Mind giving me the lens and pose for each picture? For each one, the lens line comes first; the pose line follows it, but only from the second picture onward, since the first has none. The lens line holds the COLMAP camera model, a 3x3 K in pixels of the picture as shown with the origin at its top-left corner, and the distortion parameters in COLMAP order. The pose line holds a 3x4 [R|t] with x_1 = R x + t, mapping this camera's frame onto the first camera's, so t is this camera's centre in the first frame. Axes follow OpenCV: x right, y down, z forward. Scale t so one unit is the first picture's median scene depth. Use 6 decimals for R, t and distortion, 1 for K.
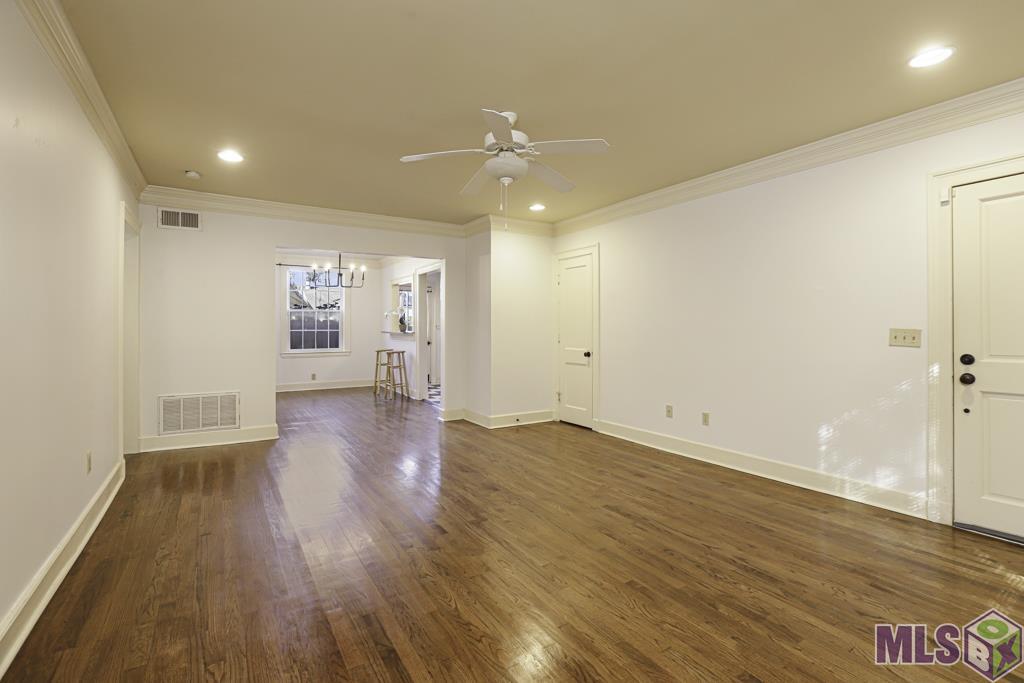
lens RADIAL K [[499.2, 0, 514.4], [0, 499.2, 331.0], [0, 0, 1]] dist [-0.005109, 0.000329]
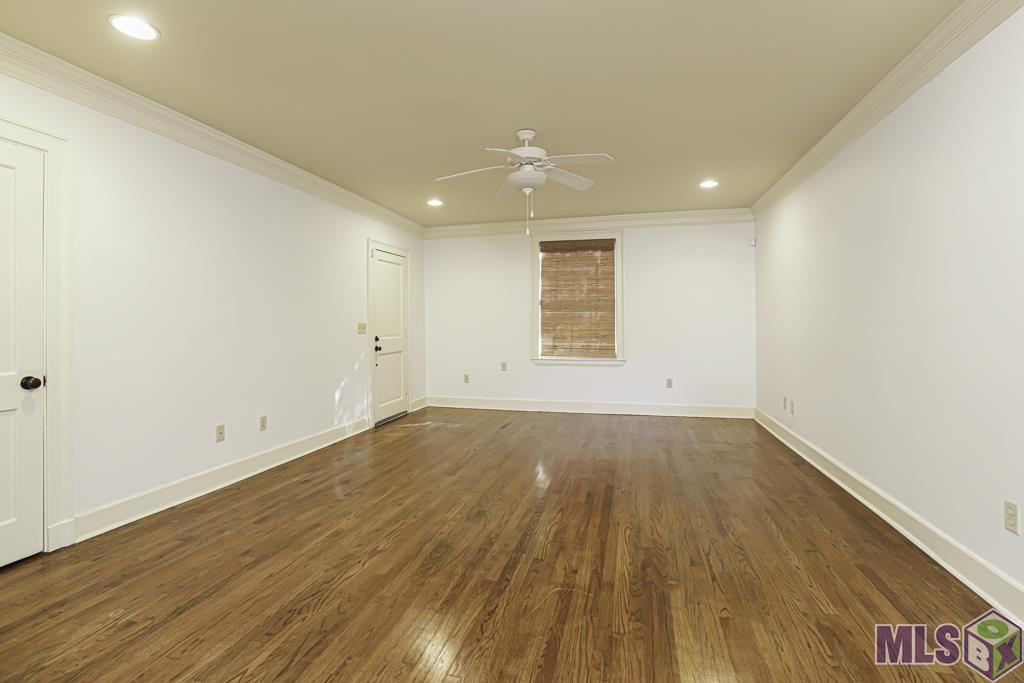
lens RADIAL K [[499.2, 0, 514.4], [0, 499.2, 331.0], [0, 0, 1]] dist [-0.005109, 0.000329]
pose [[-0.708214, -0.010974, 0.705913, -0.678342], [0.001383, 0.999856, 0.016931, -0.005245], [-0.705997, 0.012967, -0.708096, 1.567490]]
